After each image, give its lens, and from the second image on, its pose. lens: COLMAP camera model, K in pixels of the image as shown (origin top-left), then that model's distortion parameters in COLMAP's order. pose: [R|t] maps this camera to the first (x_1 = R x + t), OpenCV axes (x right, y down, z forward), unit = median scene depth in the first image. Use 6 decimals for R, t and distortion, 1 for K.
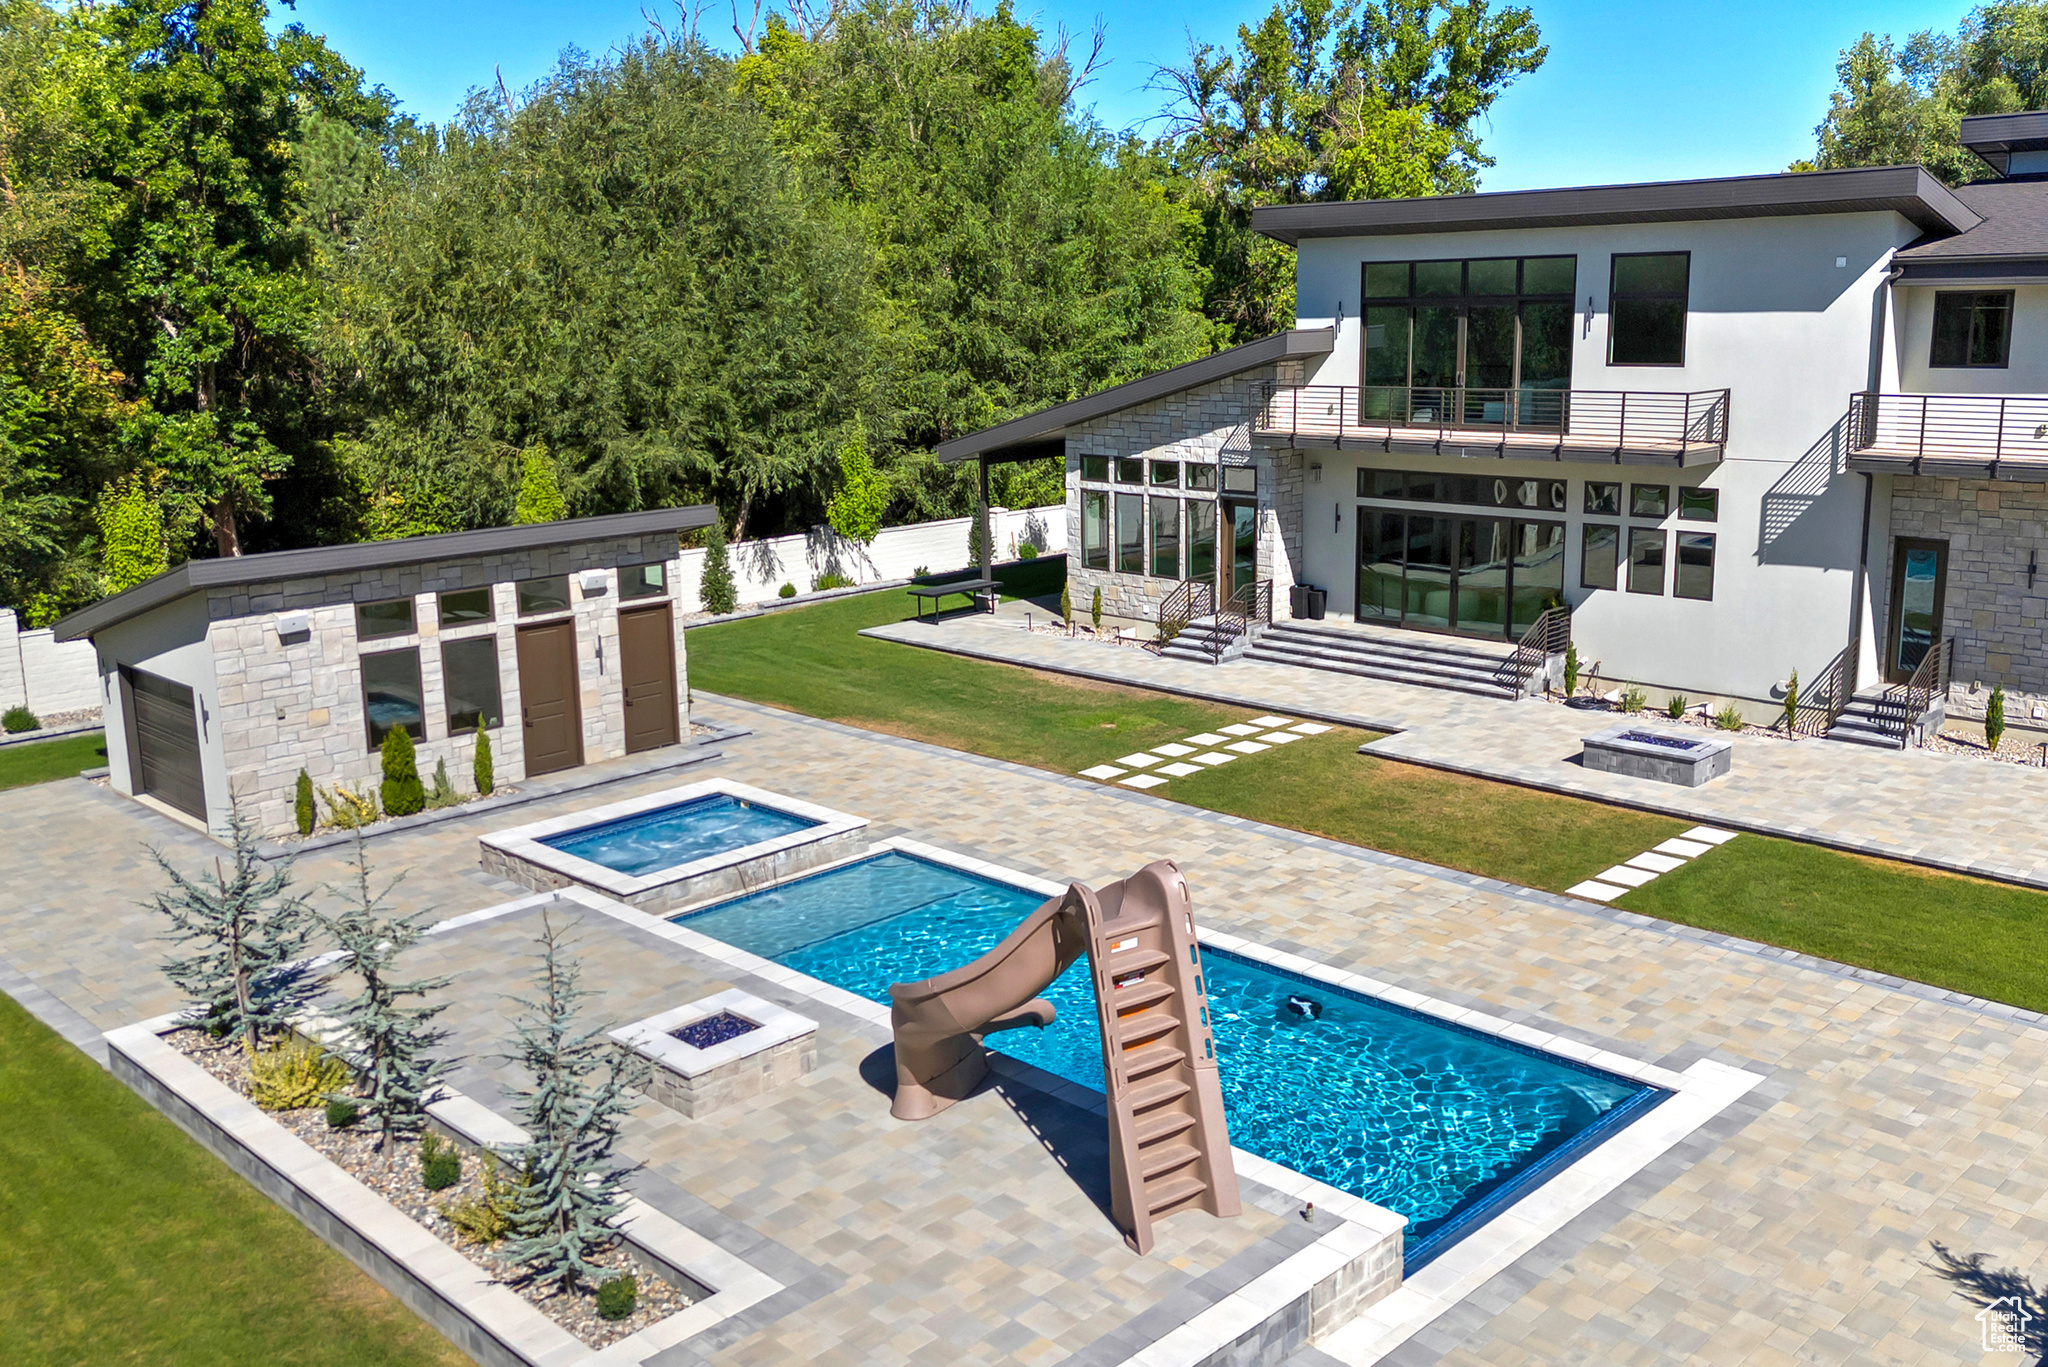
lens RADIAL K [[1754.3, 0, 1177.1], [0, 1754.3, 676.5], [0, 0, 1]] dist [0.166774, -0.400270]
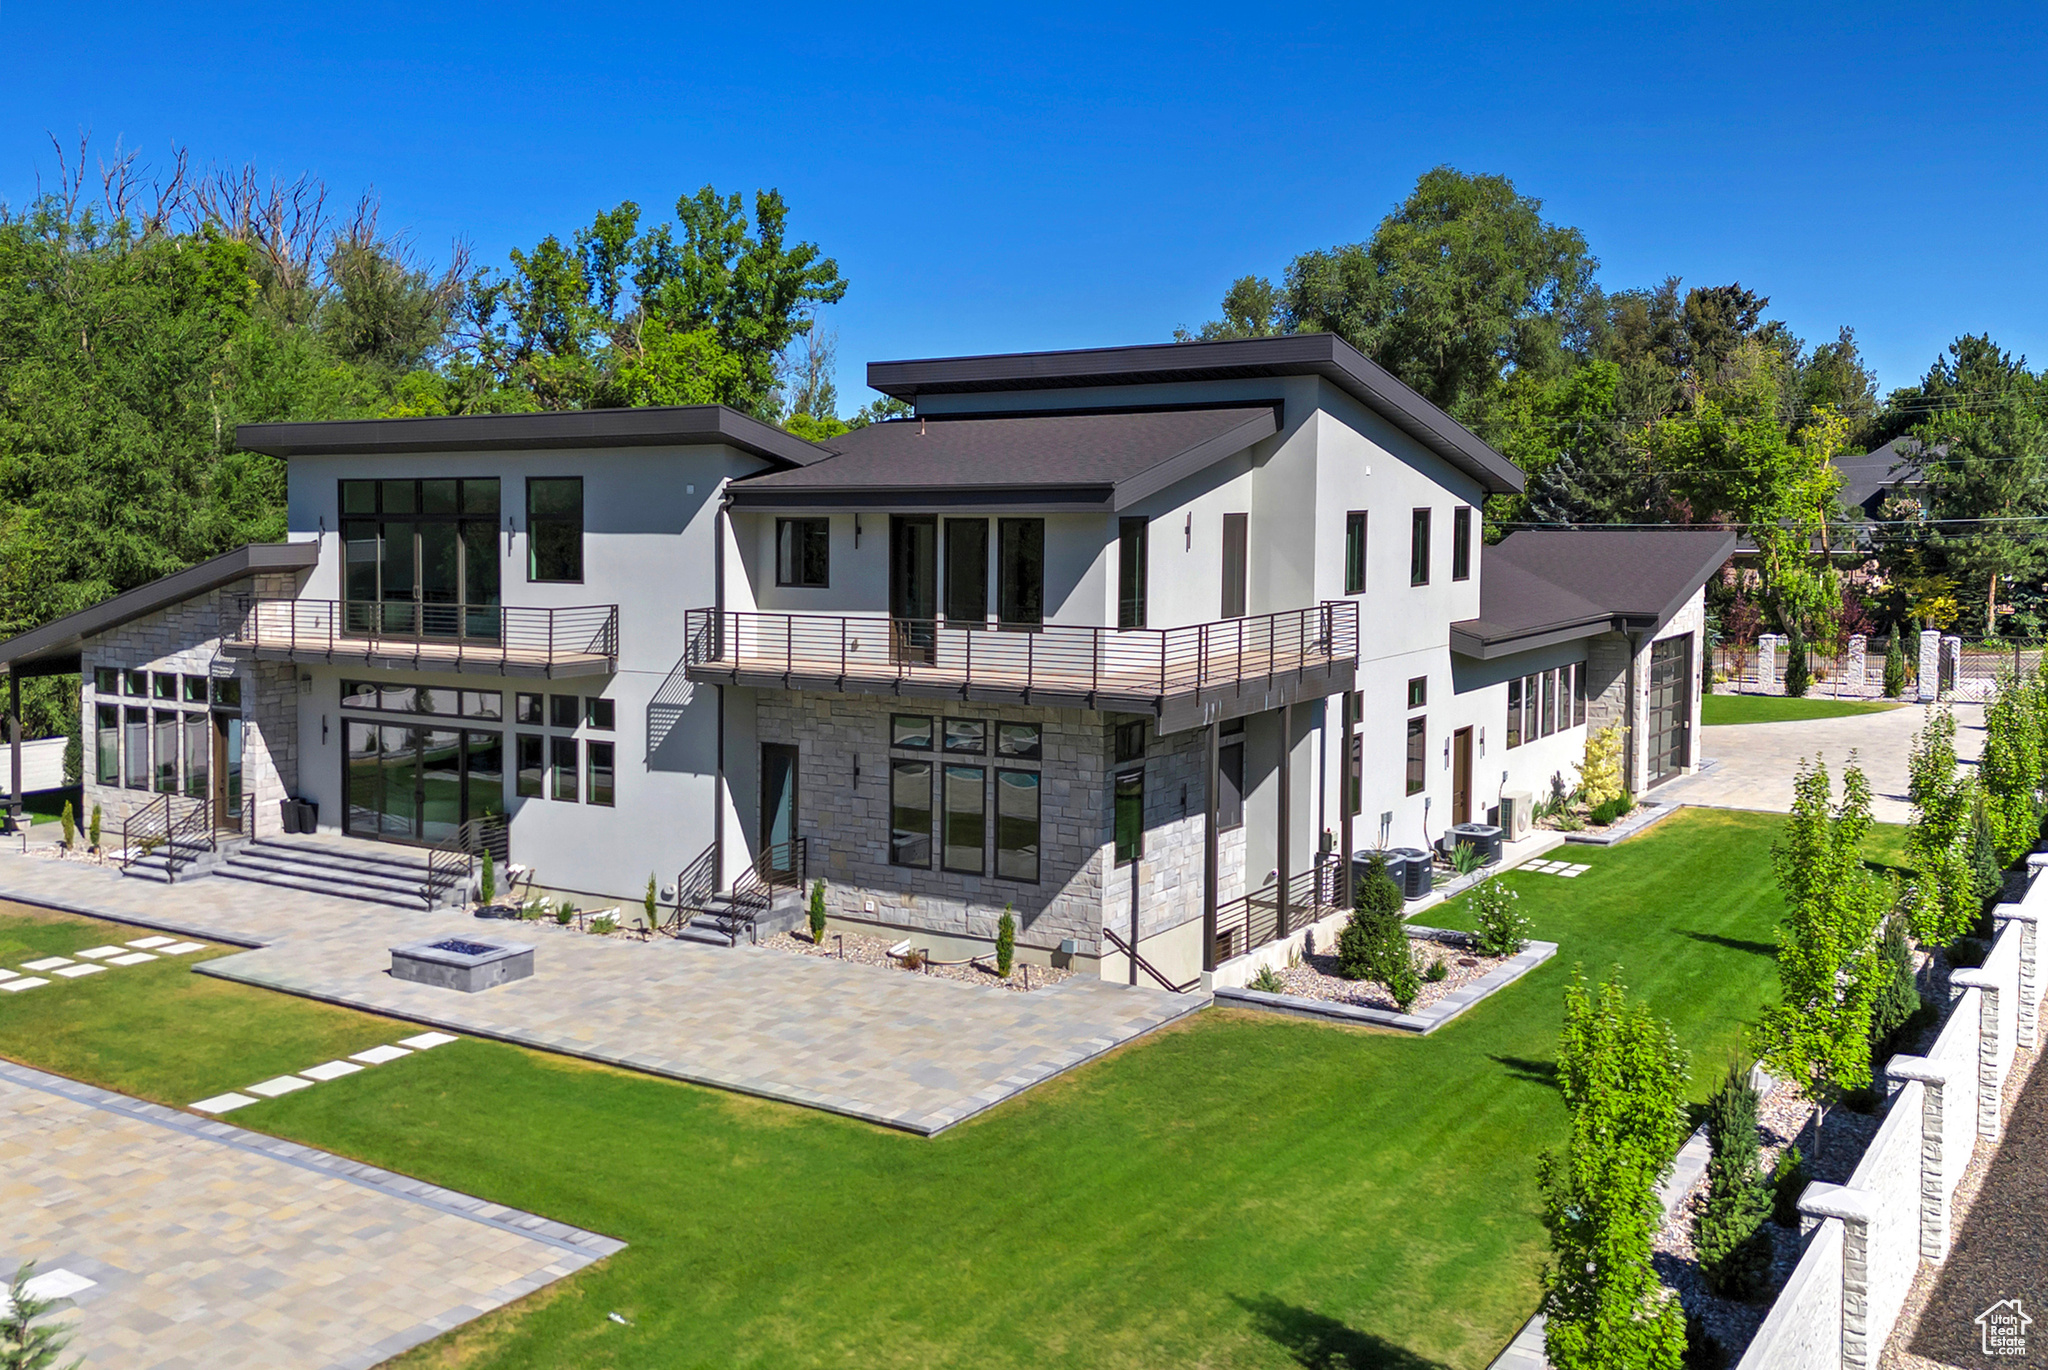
lens RADIAL K [[1802.4, 0, 1029.1], [0, 1802.4, 638.7], [0, 0, 1]] dist [0.101683, -0.143662]
pose [[0.986827, -0.003653, 0.161736, 0.359138], [0.025920, 0.990400, -0.135781, 0.009606], [-0.159688, 0.138185, 0.977448, -0.079495]]
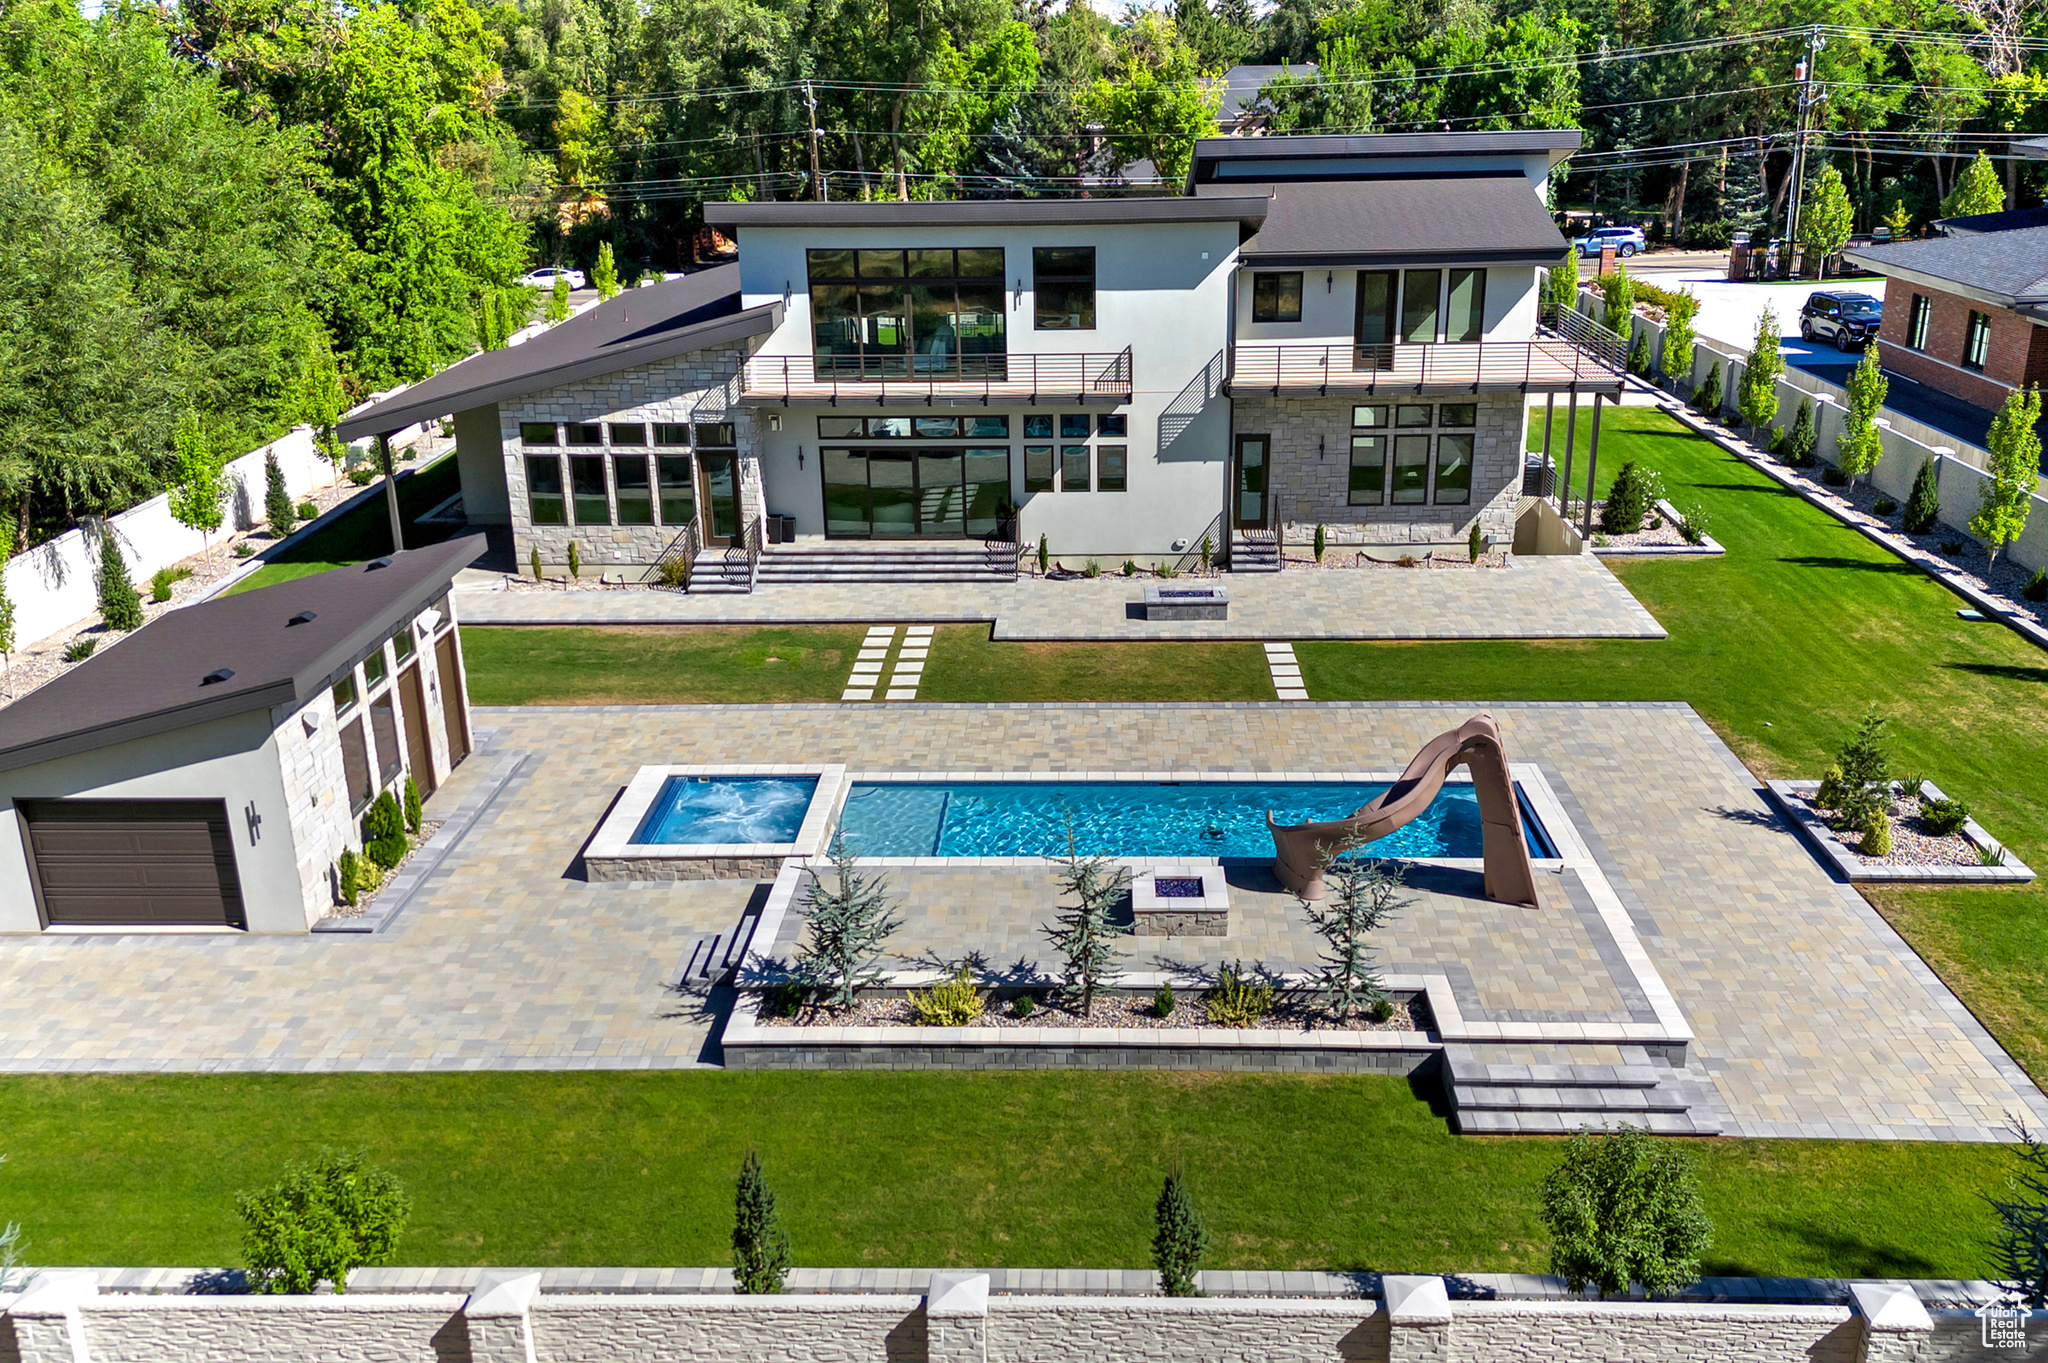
lens RADIAL K [[1731.7, 0, 1024.0], [0, 1731.7, 681.5], [0, 0, 1]] dist [0.172257, -0.349848]
pose [[0.762419, -0.207427, 0.612936, -0.647921], [0.139634, 0.977651, 0.157164, -0.122262], [-0.631838, -0.034238, 0.774344, -0.048789]]
